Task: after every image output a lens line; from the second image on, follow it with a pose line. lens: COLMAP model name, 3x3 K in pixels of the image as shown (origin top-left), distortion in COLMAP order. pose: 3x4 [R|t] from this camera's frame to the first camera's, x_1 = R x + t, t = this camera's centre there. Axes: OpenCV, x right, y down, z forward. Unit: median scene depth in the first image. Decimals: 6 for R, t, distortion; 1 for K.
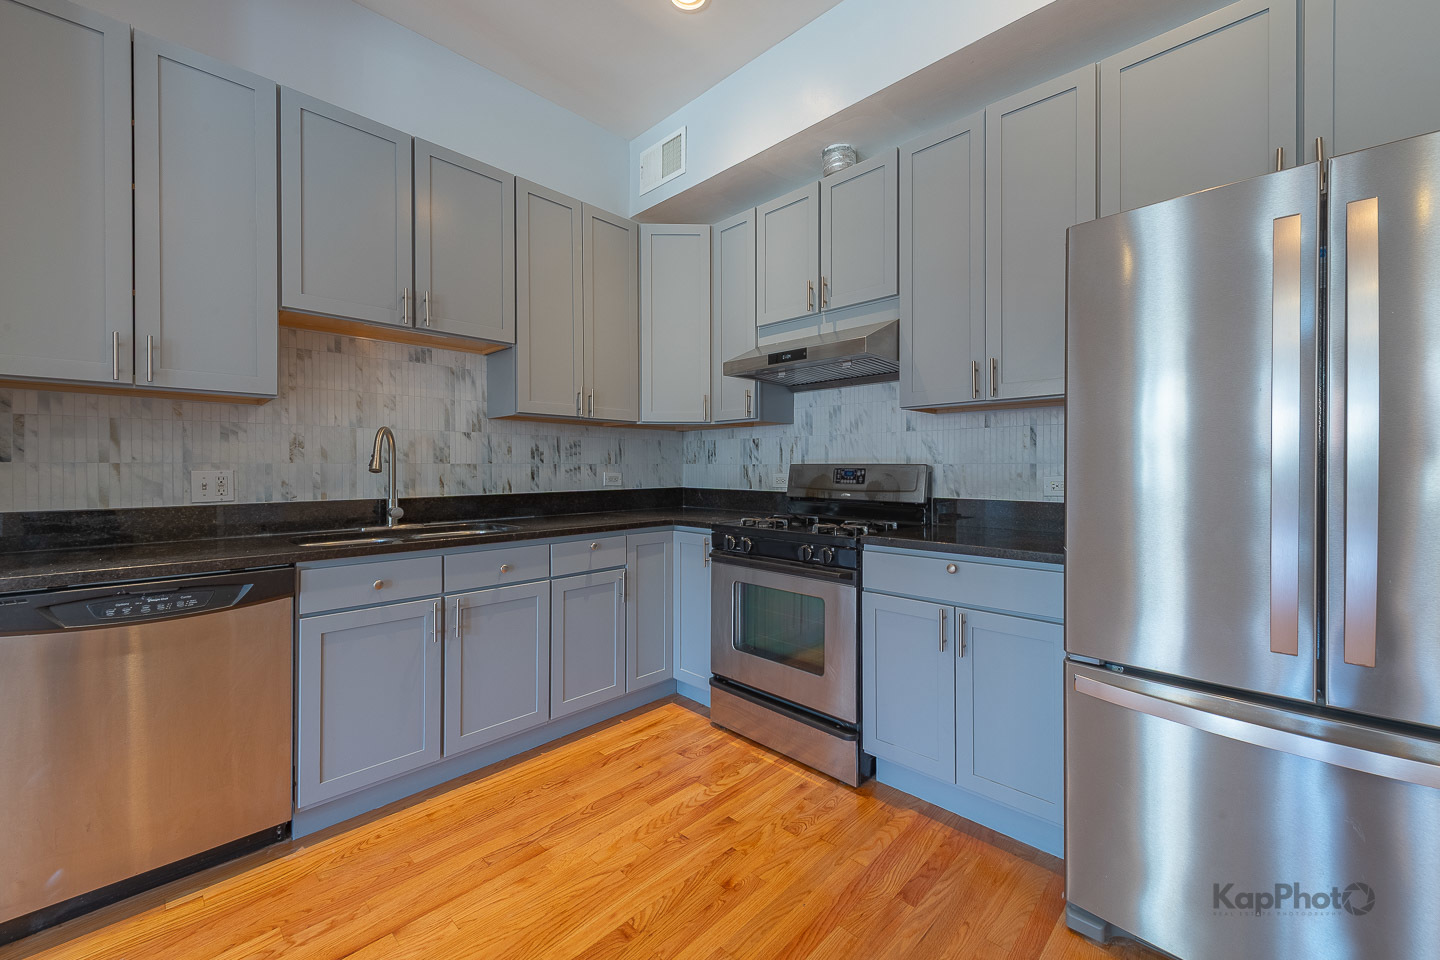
lens RADIAL K [[567.1, 0, 800.8], [0, 567.1, 470.9], [0, 0, 1]] dist [0.012206, -0.000306]
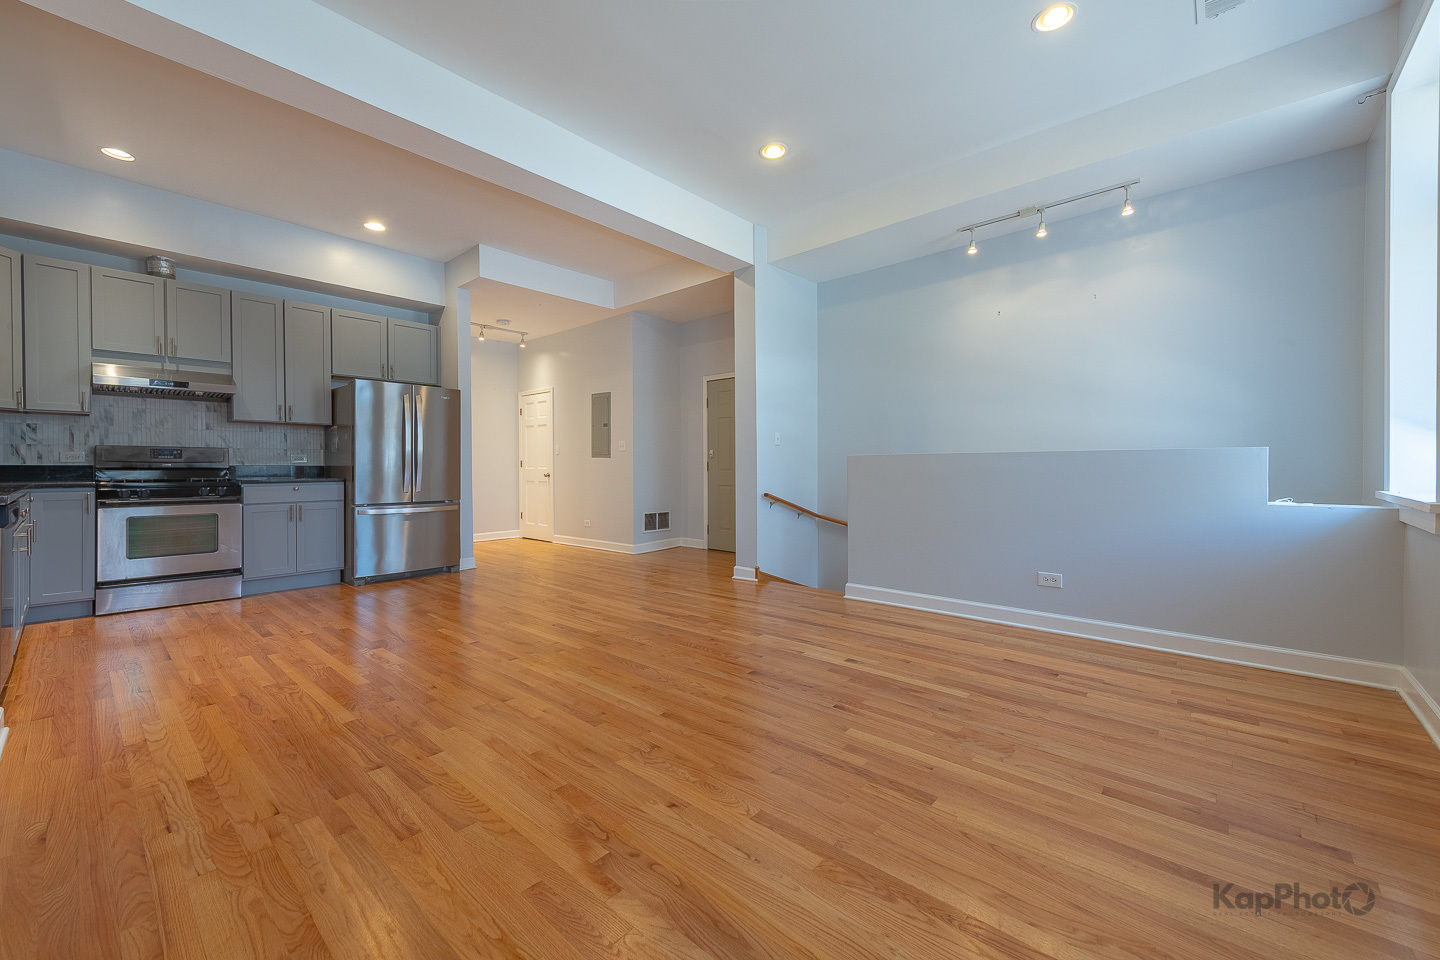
lens RADIAL K [[574.6, 0, 670.5], [0, 574.6, 468.5], [0, 0, 1]] dist [0.010734, -0.000404]
pose [[0.047856, -0.005643, 0.998838, -1.699611], [0.008455, 0.999951, 0.005244, 0.061298], [-0.998818, 0.008194, 0.047902, -0.619874]]
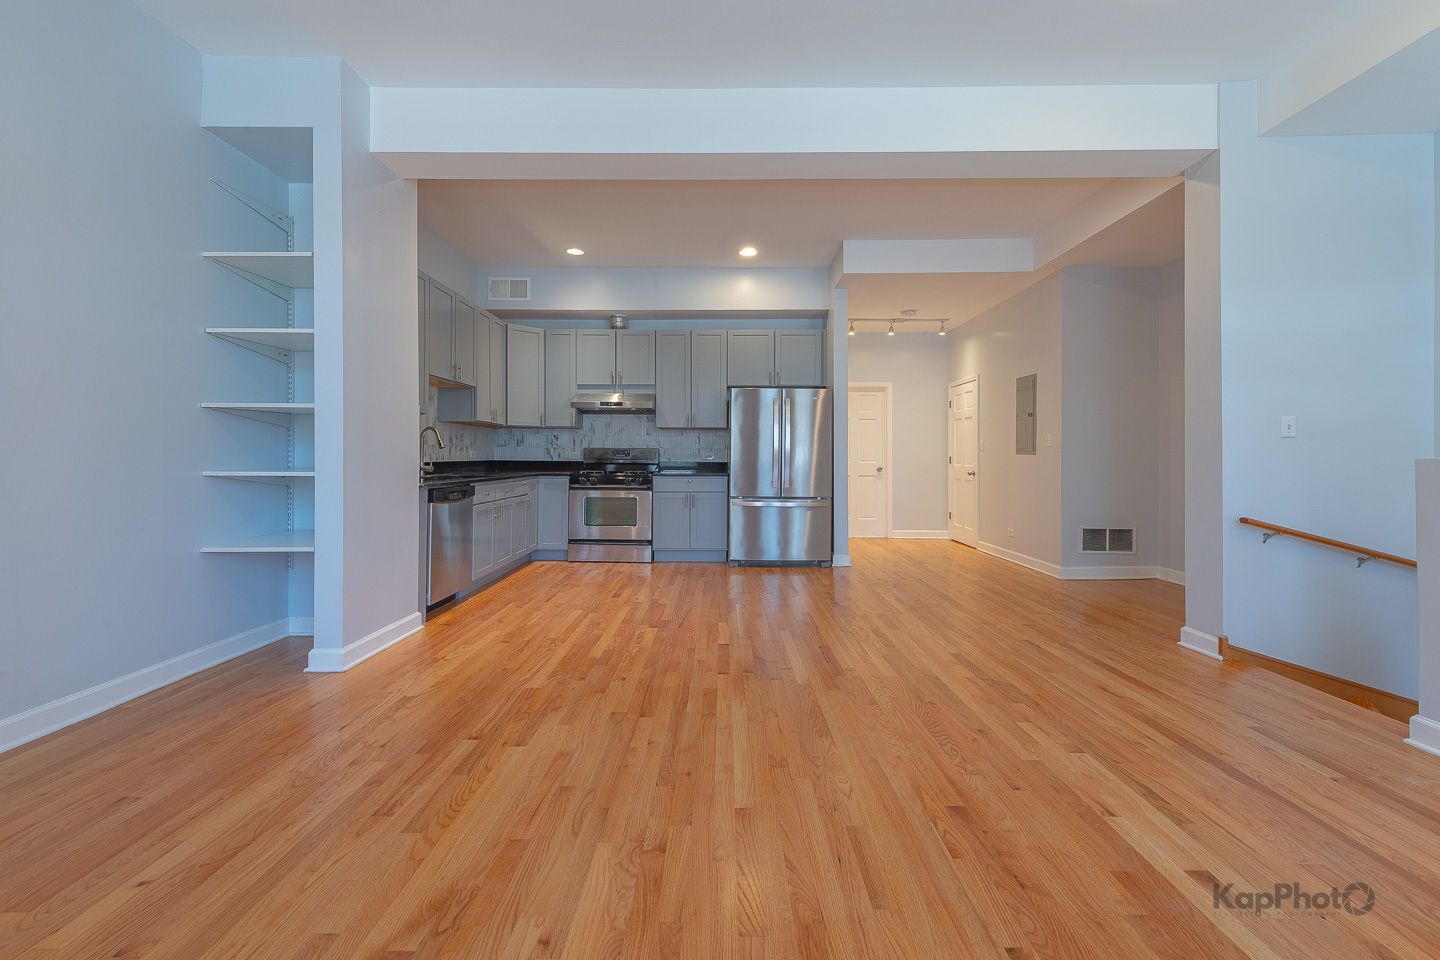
lens RADIAL K [[544.2, 0, 725.4], [0, 544.2, 456.8], [0, 0, 1]] dist [0.009479, -0.000262]
pose [[0.756064, 0.002879, 0.654491, -1.180322], [-0.001325, 0.999995, -0.002868, 0.033228], [-0.654496, 0.001301, 0.756064, -1.092380]]
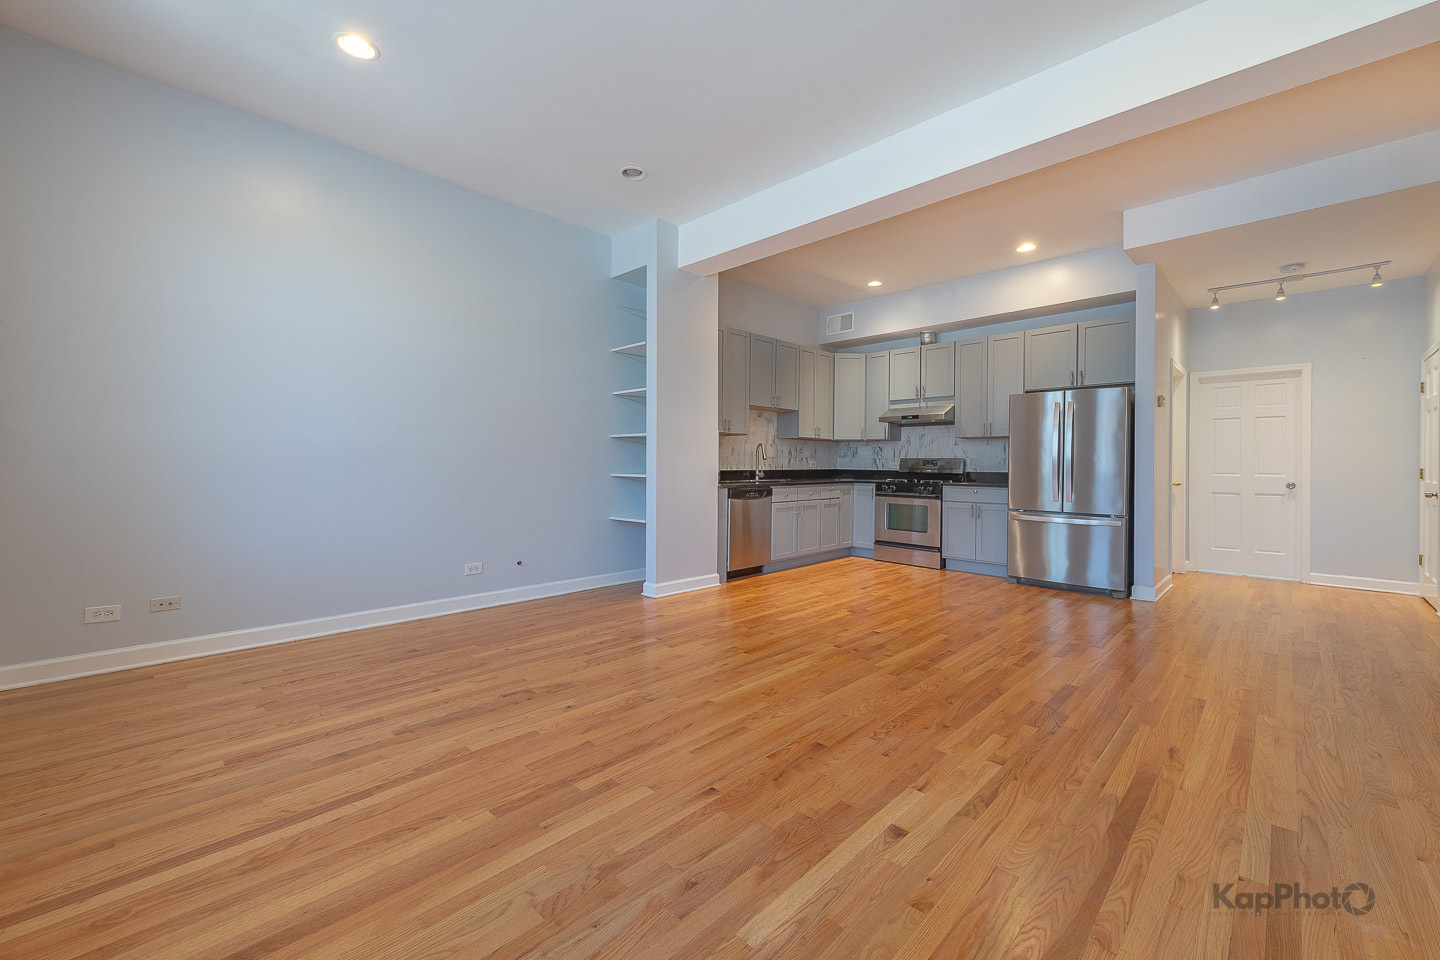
lens RADIAL K [[590.6, 0, 800.0], [0, 590.6, 468.2], [0, 0, 1]] dist [0.013139, -0.000187]
pose [[0.999975, 0.006937, -0.001229, -0.524156], [-0.006933, 0.999970, 0.003430, 0.028410], [0.001253, -0.003422, 0.999993, -1.723269]]
